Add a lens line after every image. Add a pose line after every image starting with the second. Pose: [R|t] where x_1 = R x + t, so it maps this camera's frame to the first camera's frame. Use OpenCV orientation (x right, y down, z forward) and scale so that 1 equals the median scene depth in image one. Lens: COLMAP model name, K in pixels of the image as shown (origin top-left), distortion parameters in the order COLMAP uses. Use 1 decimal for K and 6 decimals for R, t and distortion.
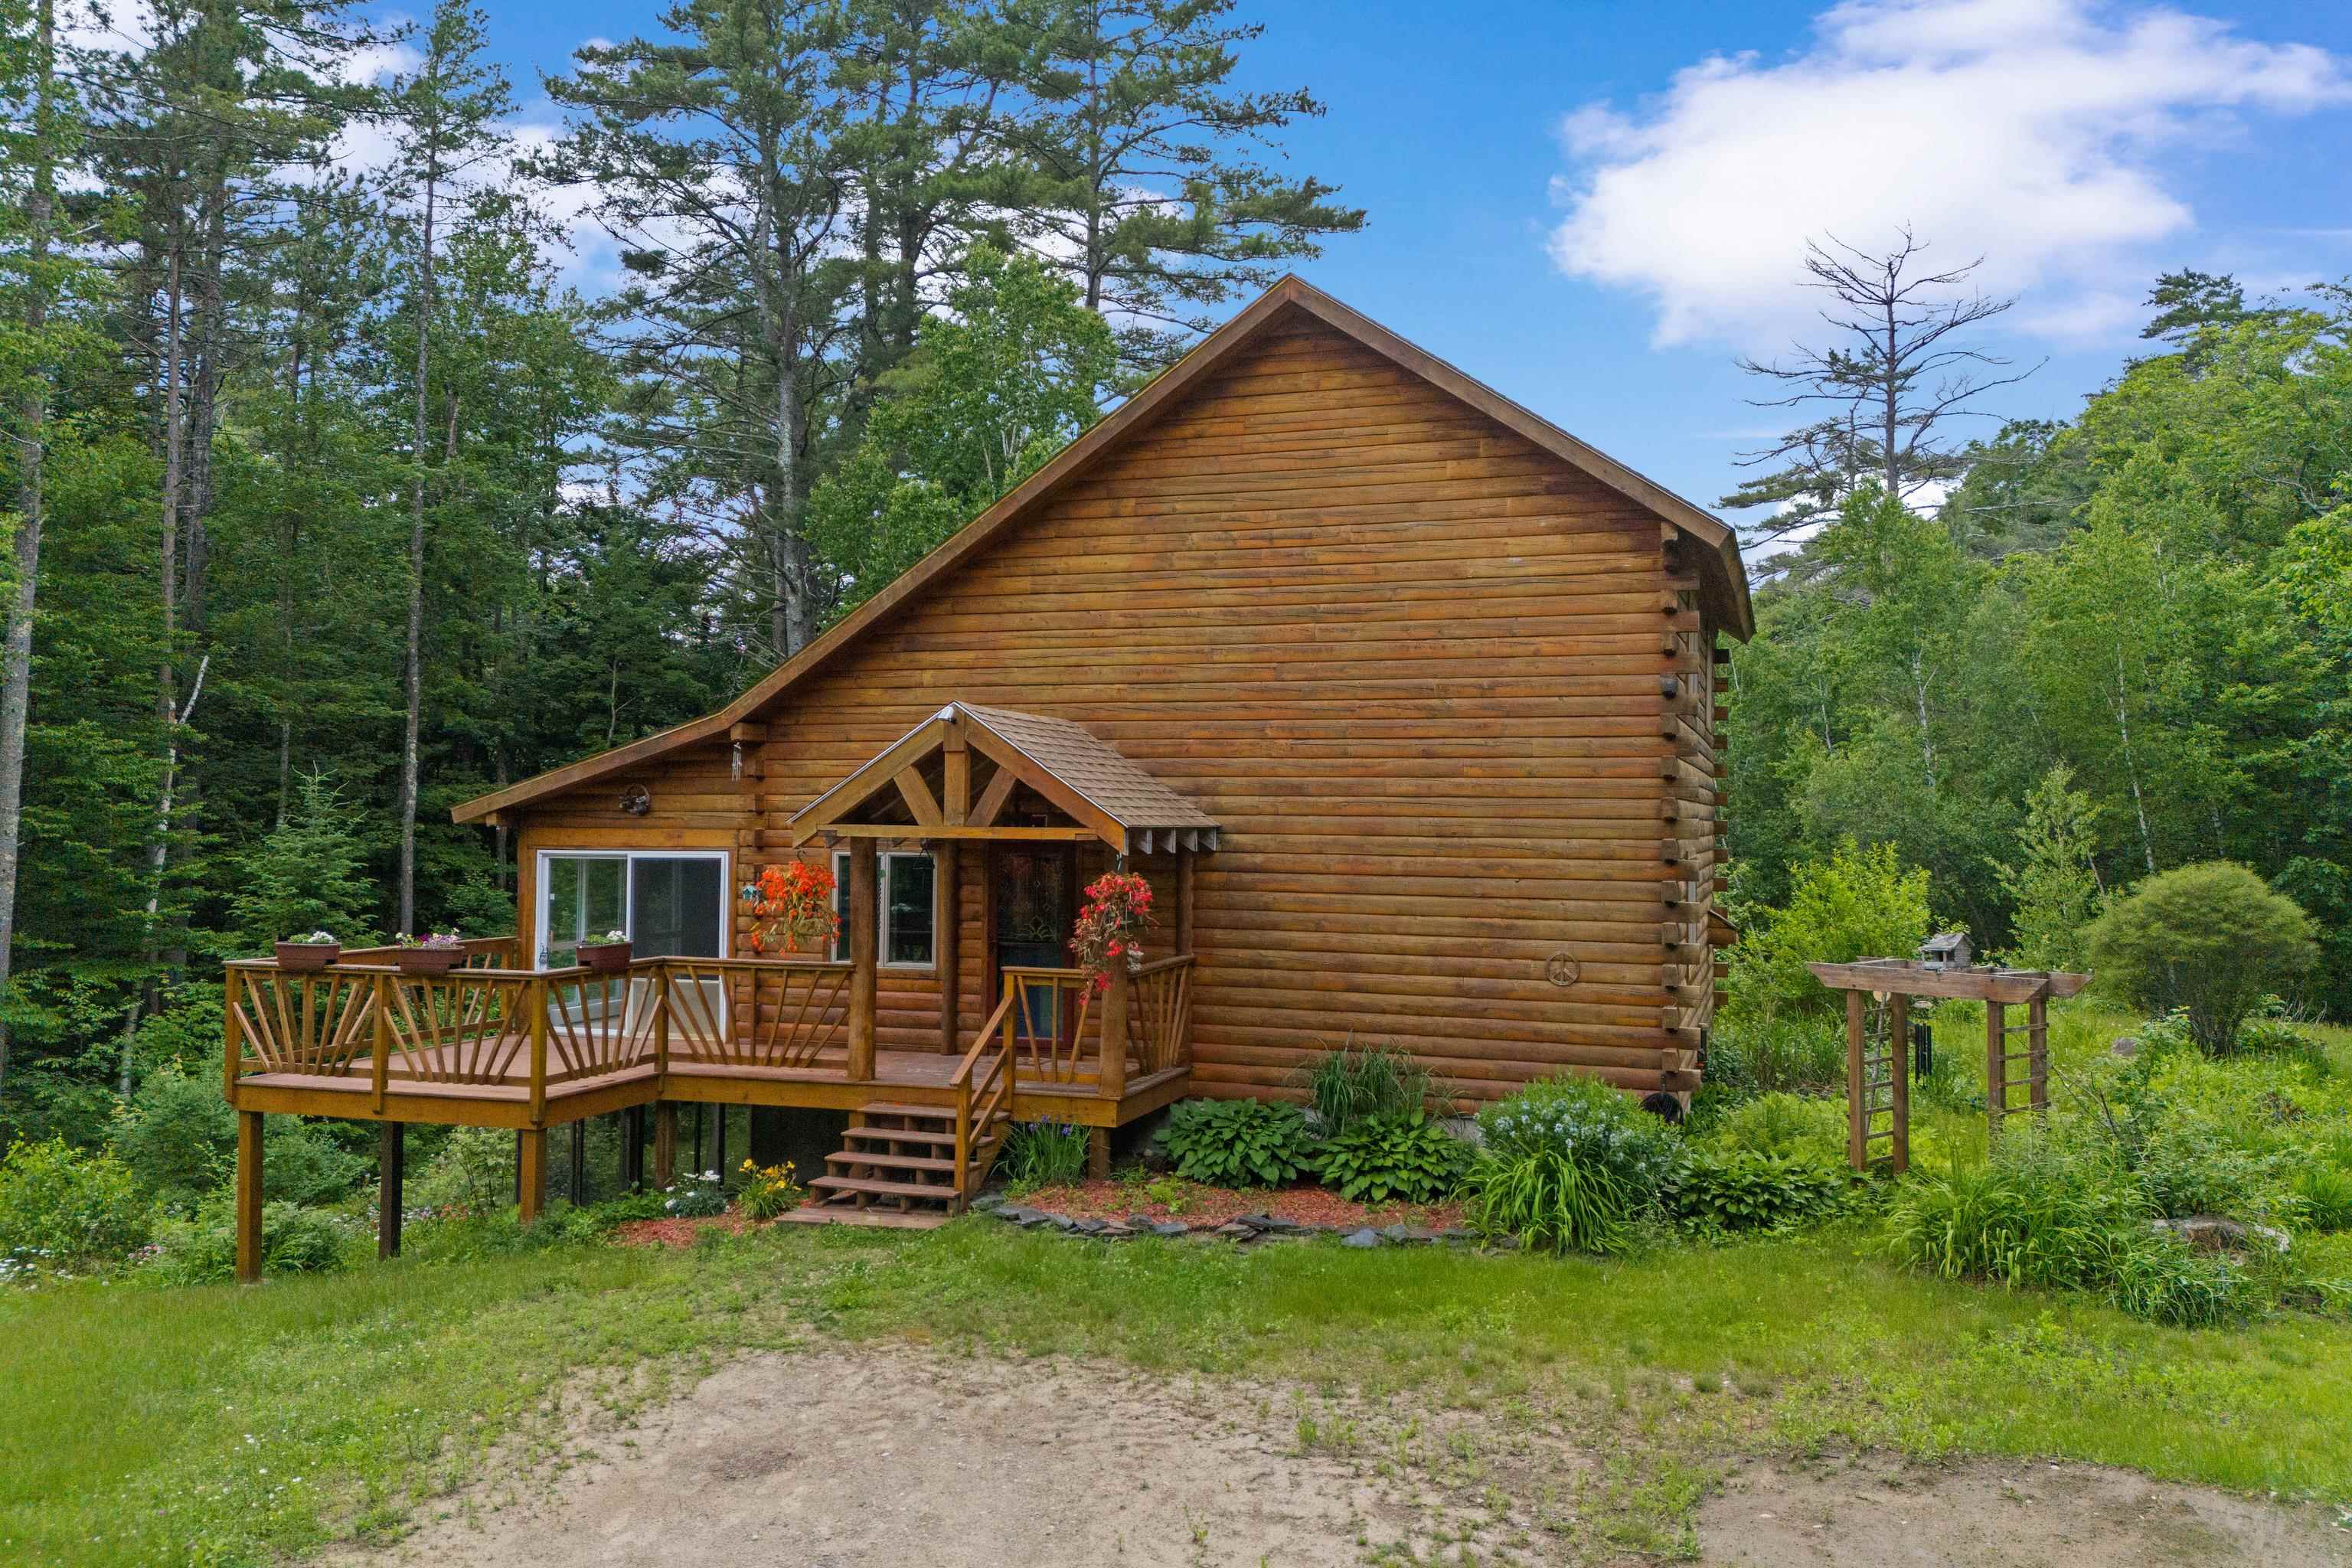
lens RADIAL K [[1727.9, 0, 1172.0], [0, 1727.9, 771.2], [0, 0, 1]] dist [0.064391, -0.057001]
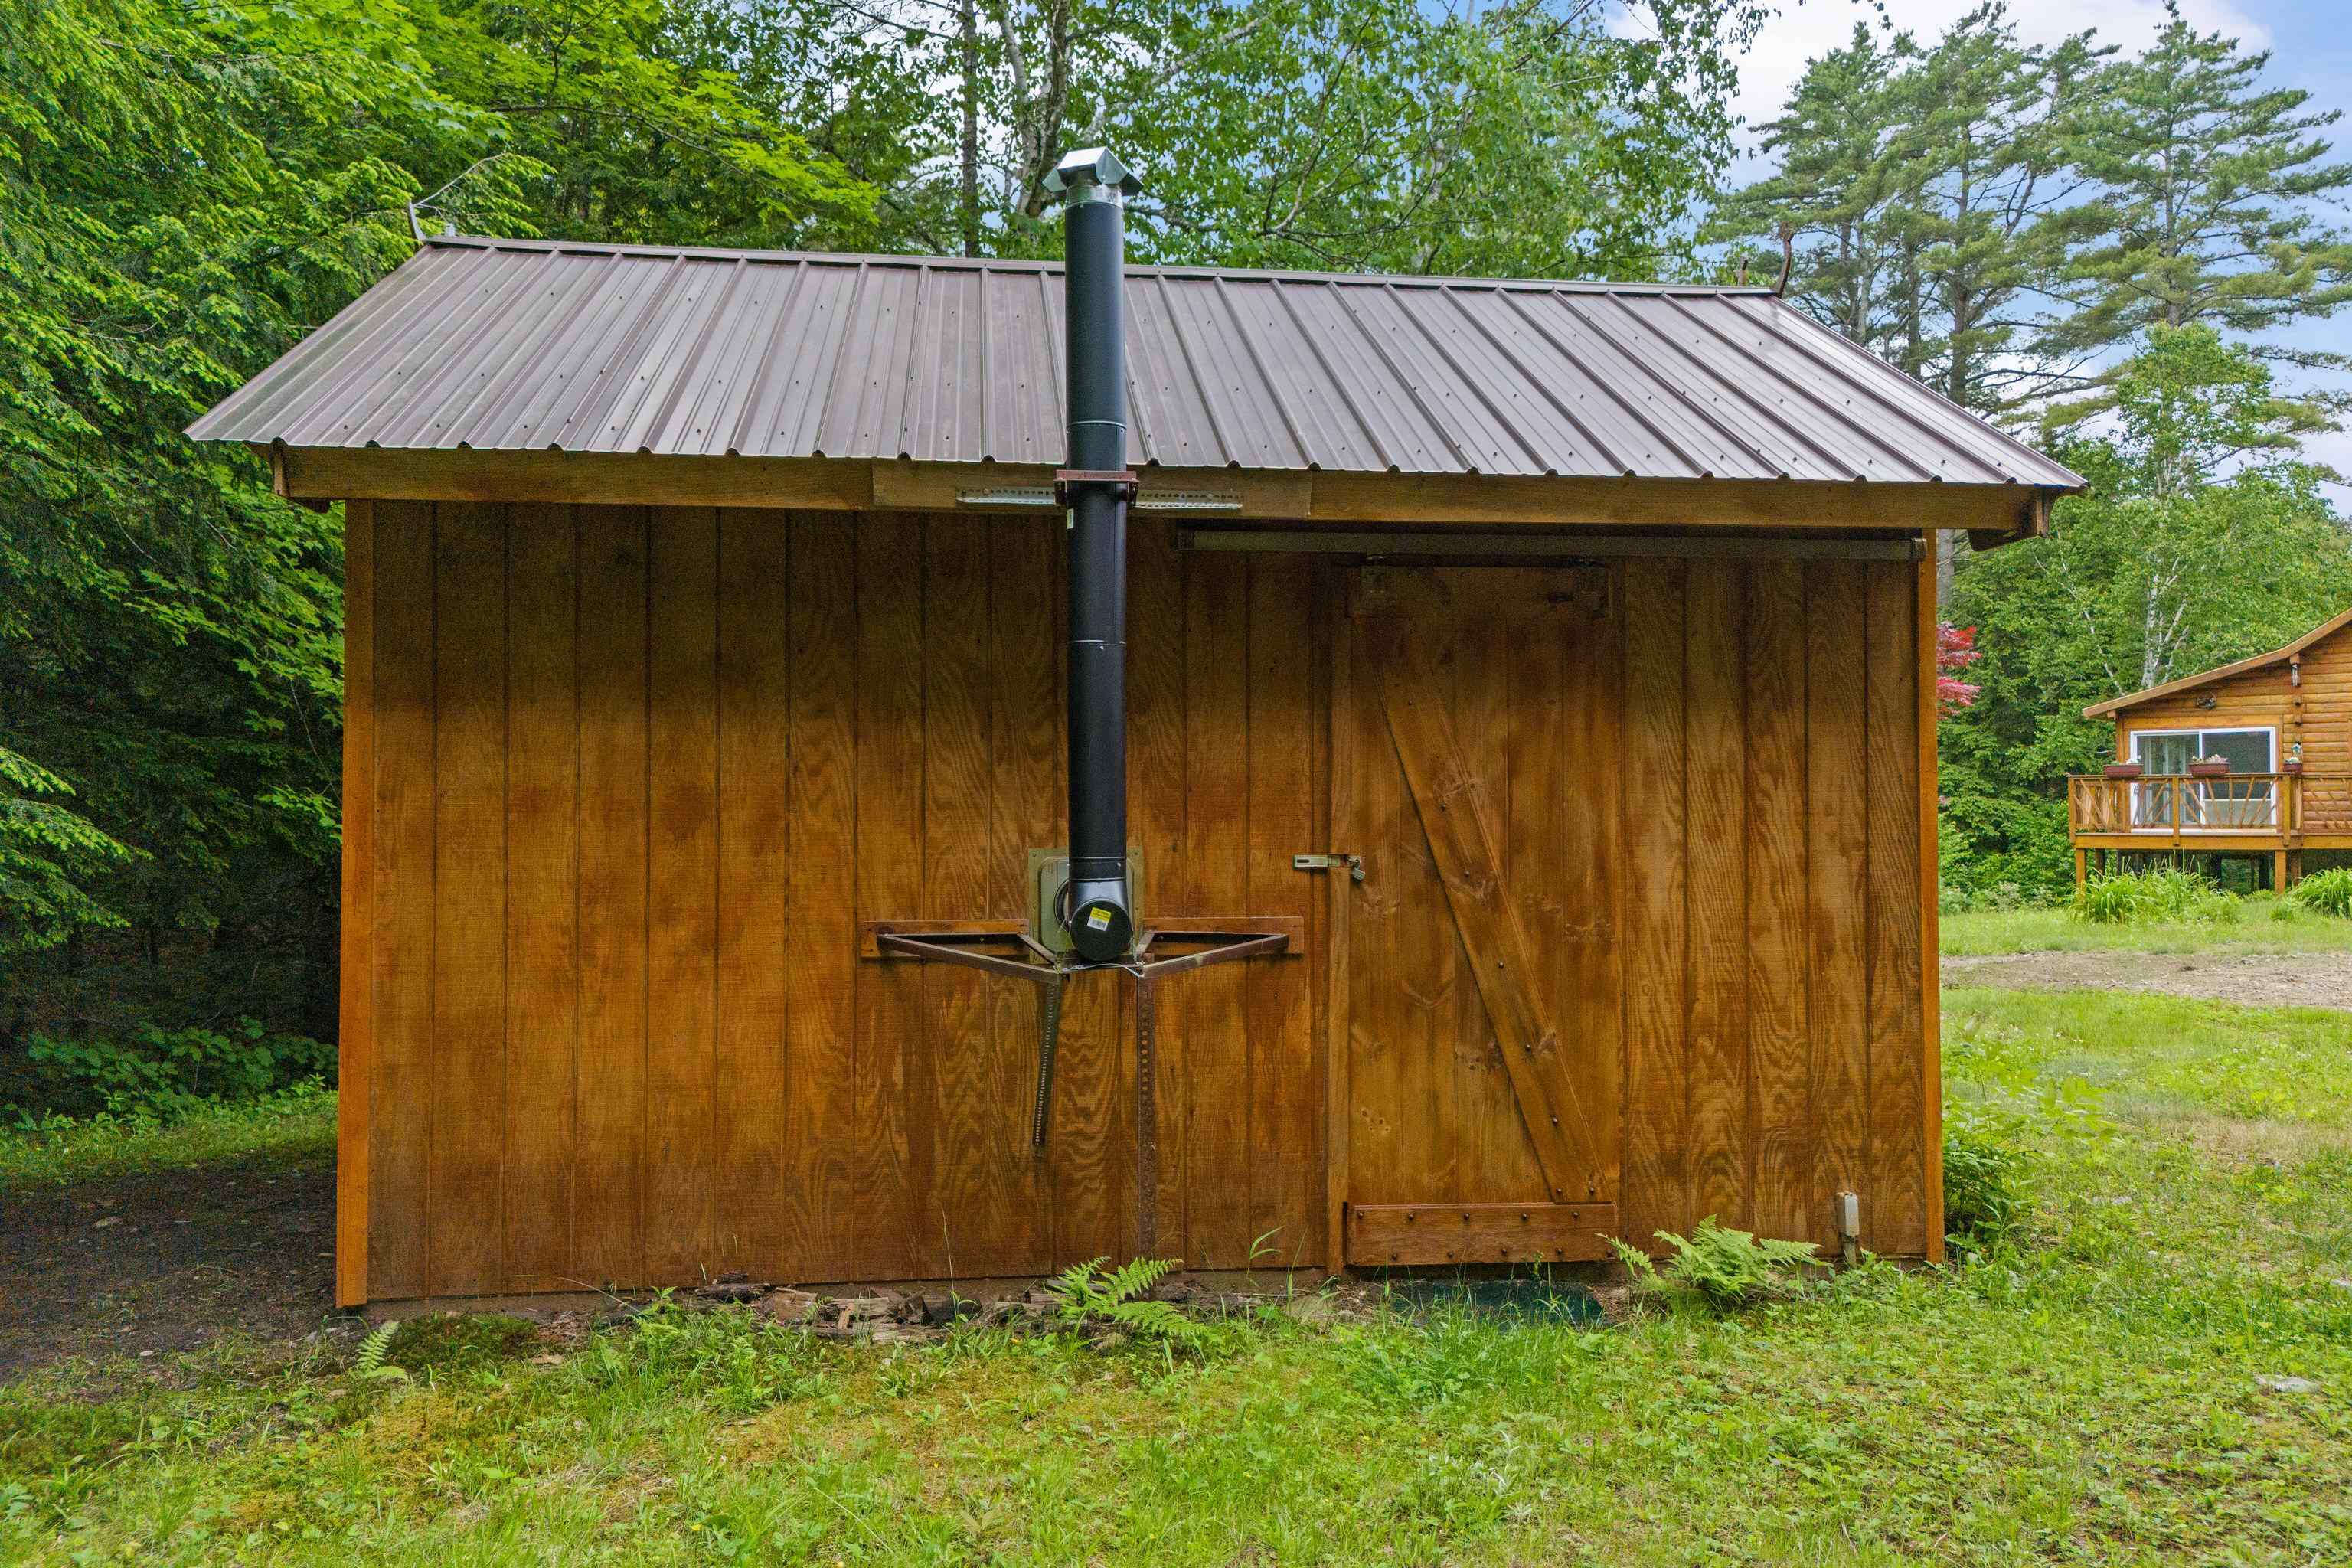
lens RADIAL K [[1727.9, 0, 1183.8], [0, 1727.9, 801.0], [0, 0, 1]] dist [0.064391, -0.057001]
pose [[0.941711, -0.009625, -0.336285, -0.836112], [0.015234, 0.999785, 0.014046, 0.094781], [0.336078, -0.018350, 0.941655, -1.290814]]
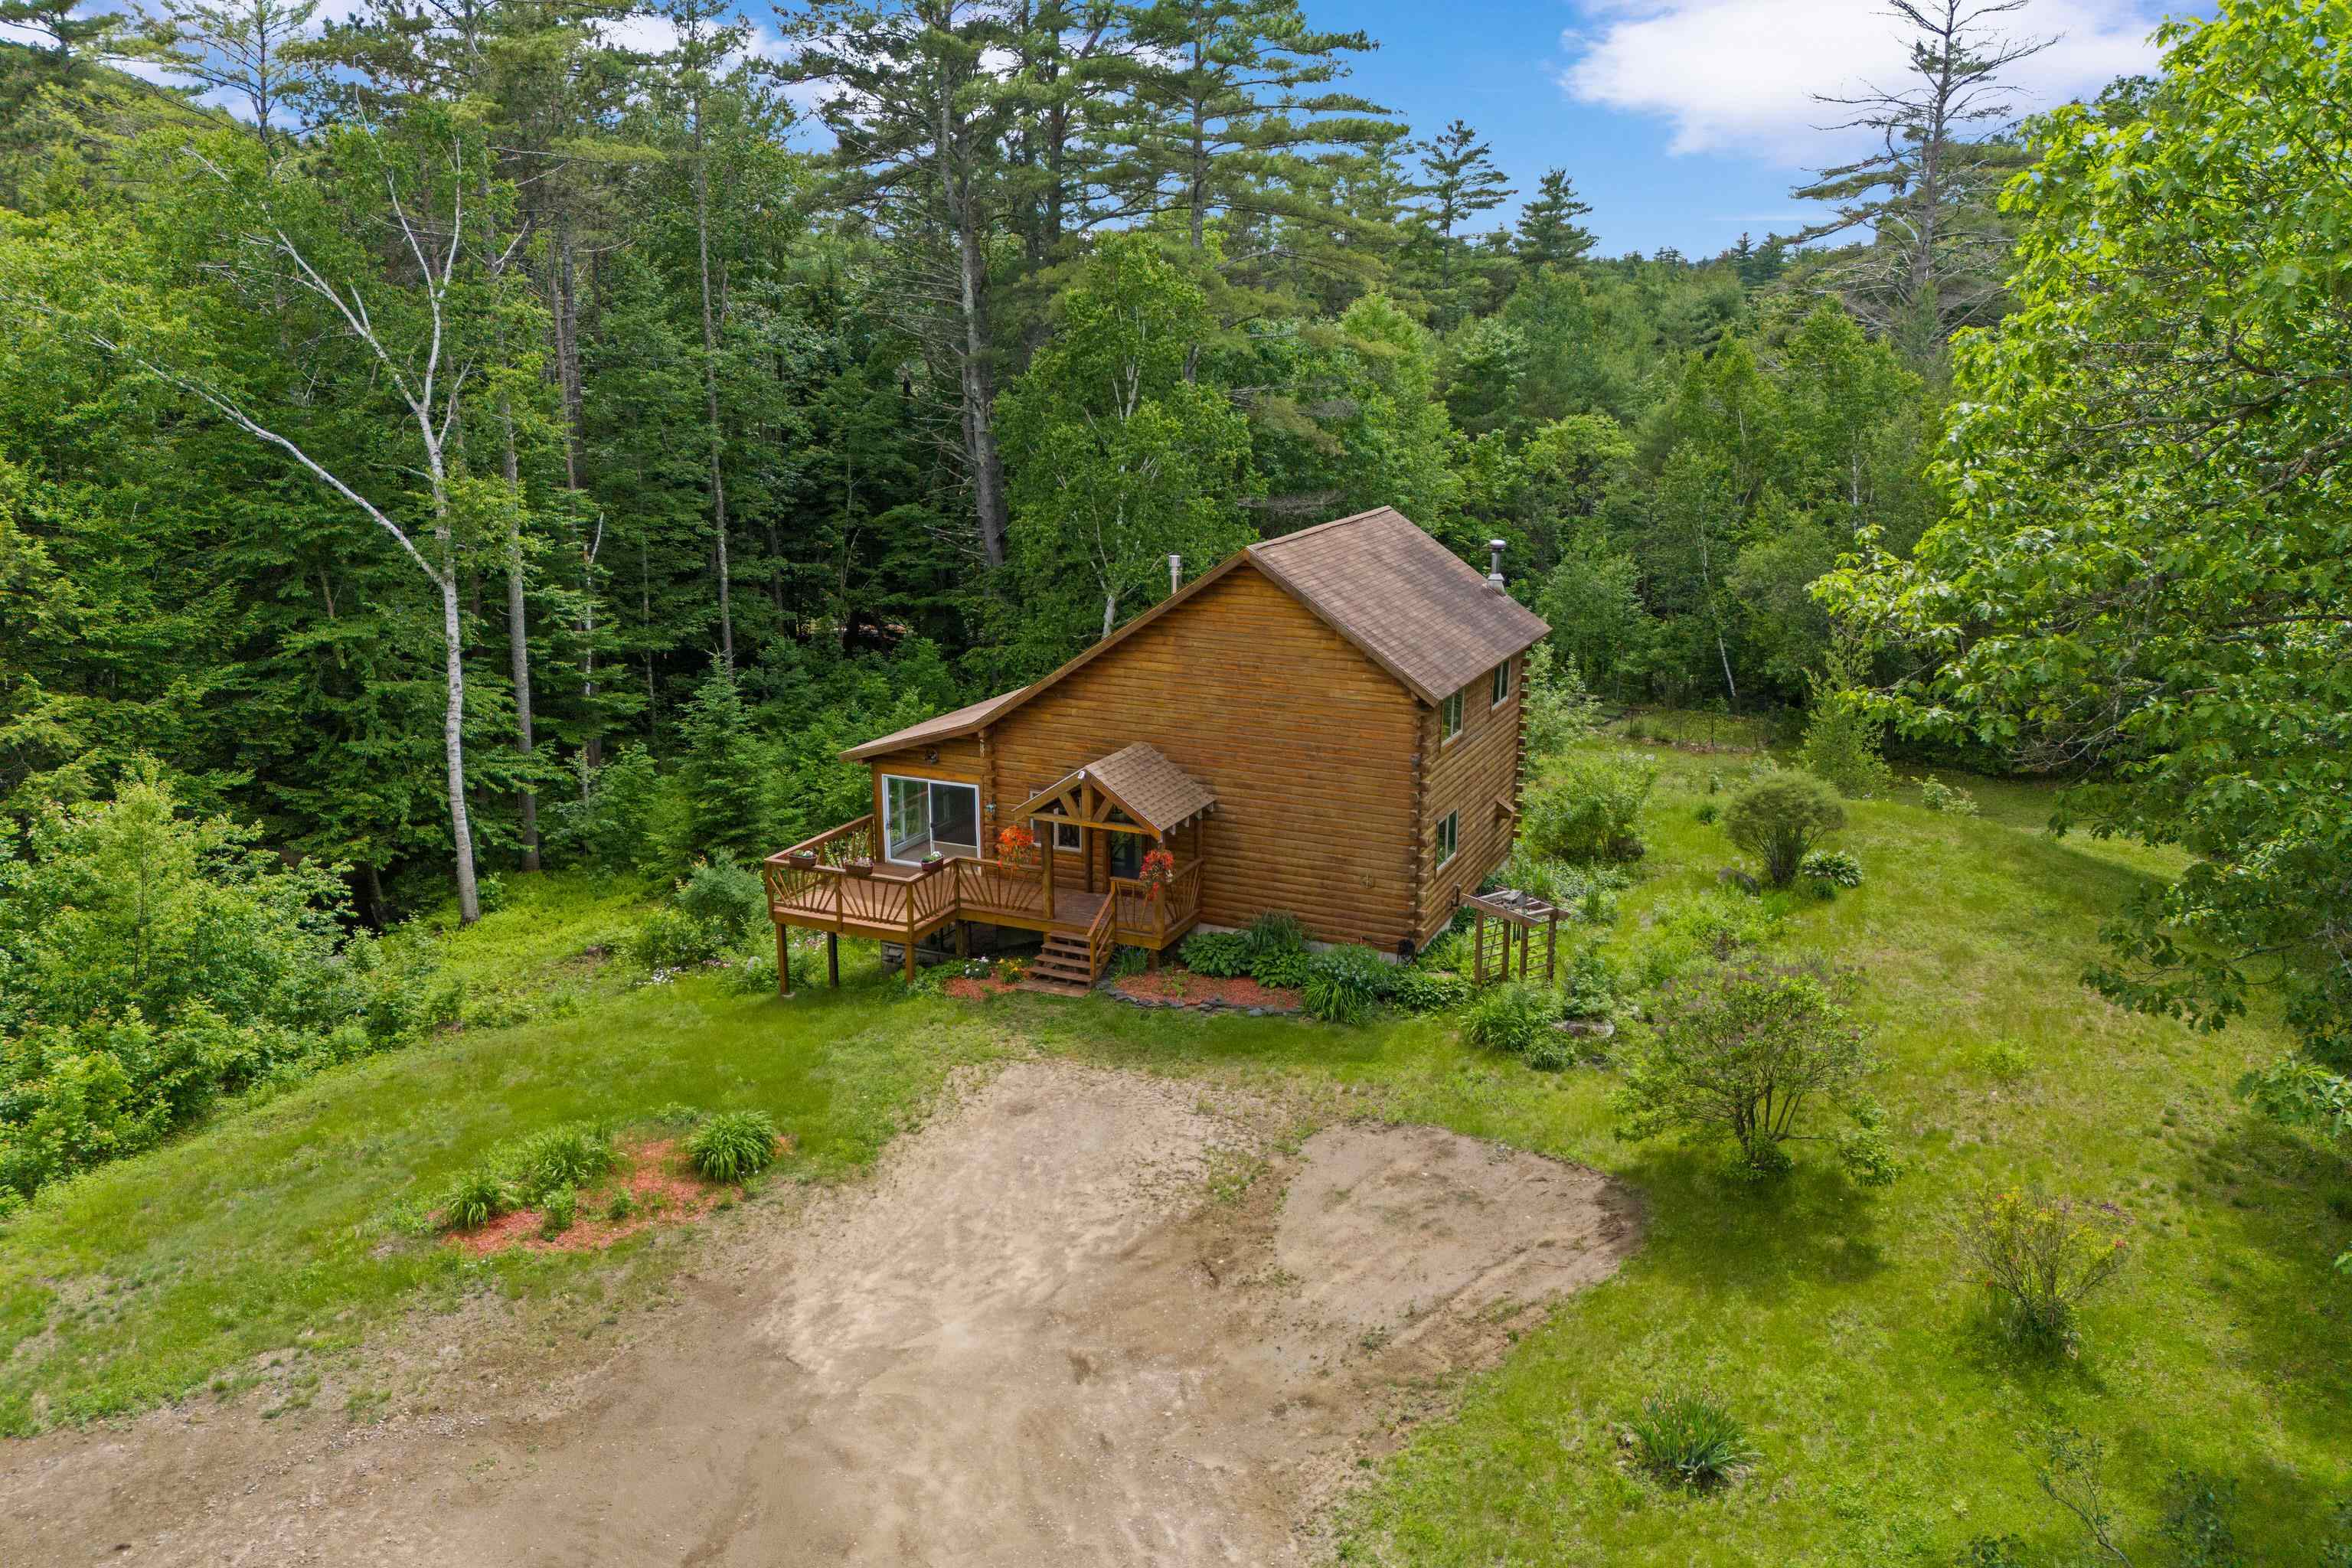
lens RADIAL K [[1727.9, 0, 1159.7], [0, 1727.9, 771.2], [0, 0, 1]] dist [0.064391, -0.057001]
pose [[0.994790, 0.015935, -0.100691, 0.179758], [0.012017, 0.962490, 0.271050, -0.596612], [0.101233, -0.270848, 0.957284, -1.036862]]
